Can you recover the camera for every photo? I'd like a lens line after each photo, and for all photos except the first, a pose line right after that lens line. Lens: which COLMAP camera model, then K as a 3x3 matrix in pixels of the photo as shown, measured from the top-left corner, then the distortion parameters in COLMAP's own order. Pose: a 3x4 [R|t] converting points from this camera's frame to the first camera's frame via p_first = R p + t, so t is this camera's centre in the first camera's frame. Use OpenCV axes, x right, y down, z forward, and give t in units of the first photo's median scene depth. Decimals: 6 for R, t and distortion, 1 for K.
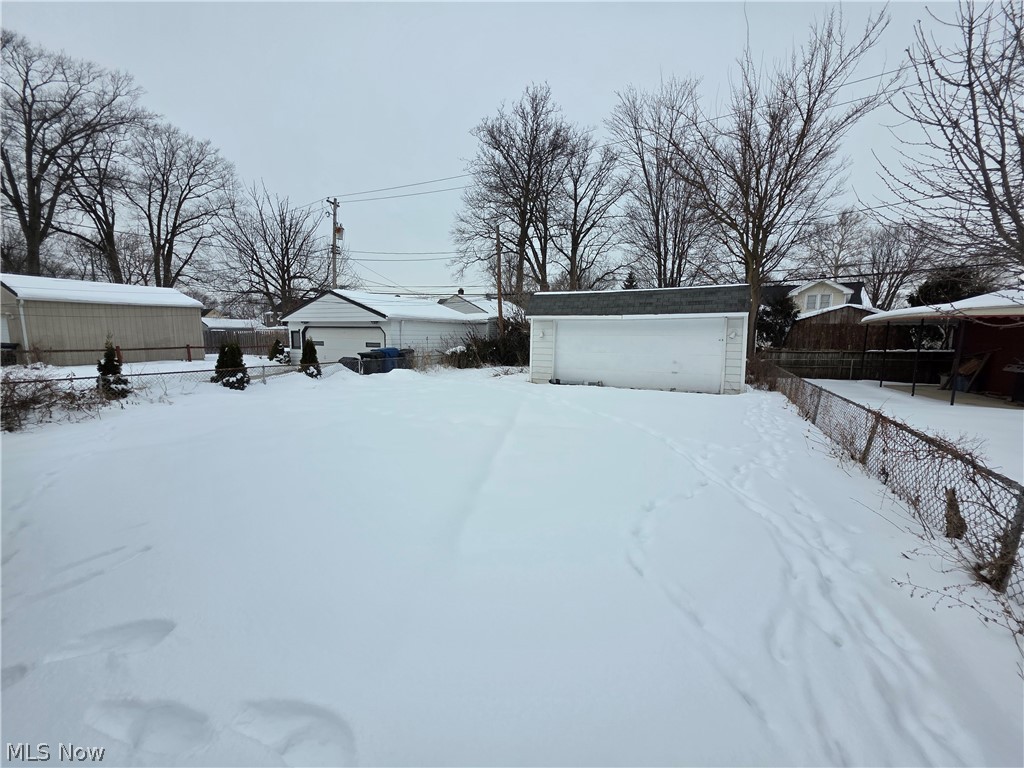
lens RADIAL K [[409.2, 0, 519.3], [0, 409.2, 383.9], [0, 0, 1]] dist [0.000089, 0.000513]
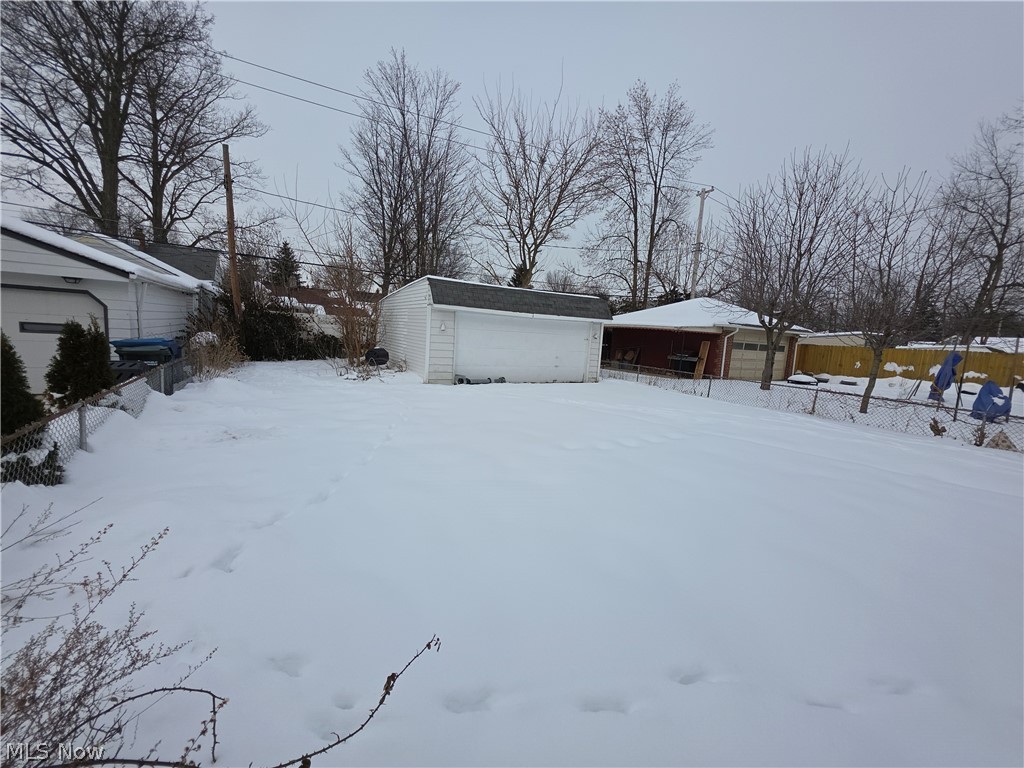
lens RADIAL K [[409.2, 0, 516.5], [0, 409.2, 384.2], [0, 0, 1]] dist [0.000089, 0.000513]
pose [[0.564804, -0.077970, 0.821533, -0.597573], [0.038161, 0.996929, 0.068381, -0.057640], [-0.824342, -0.007272, 0.566045, 0.411903]]
